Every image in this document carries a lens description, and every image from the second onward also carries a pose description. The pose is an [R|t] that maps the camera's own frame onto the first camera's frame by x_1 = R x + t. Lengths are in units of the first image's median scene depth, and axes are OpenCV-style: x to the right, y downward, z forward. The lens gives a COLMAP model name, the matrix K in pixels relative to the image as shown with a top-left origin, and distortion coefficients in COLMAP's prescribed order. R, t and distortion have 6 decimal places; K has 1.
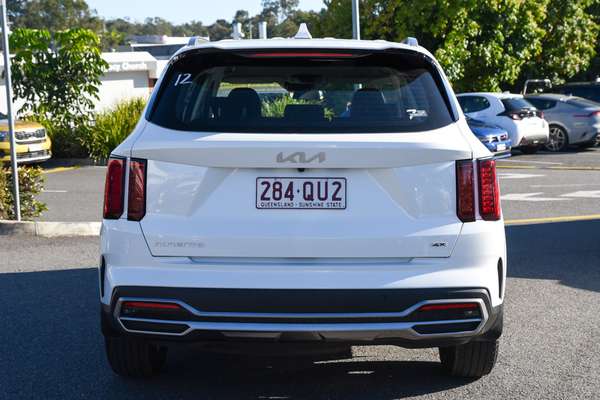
lens RADIAL K [[986.3, 0, 299.7], [0, 986.3, 195.7], [0, 0, 1]] dist [0.110511, 0.000000]
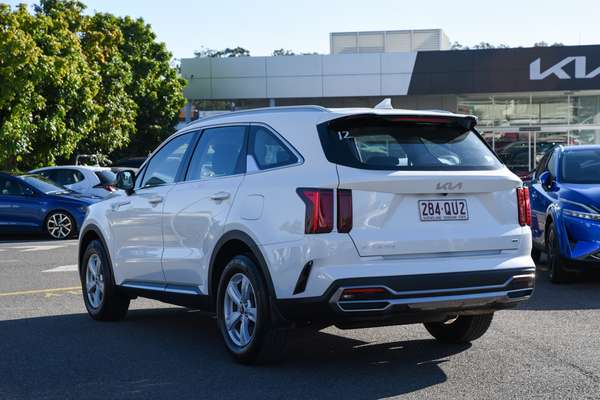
lens RADIAL K [[1078.7, 0, 300.3], [0, 1078.7, 202.4], [0, 0, 1]] dist [0.051881, 0.000000]
pose [[0.854684, -0.017323, 0.518860, -0.165968], [0.057017, 0.996529, -0.060649, 0.011690], [-0.516008, 0.081420, 0.852705, -0.047347]]
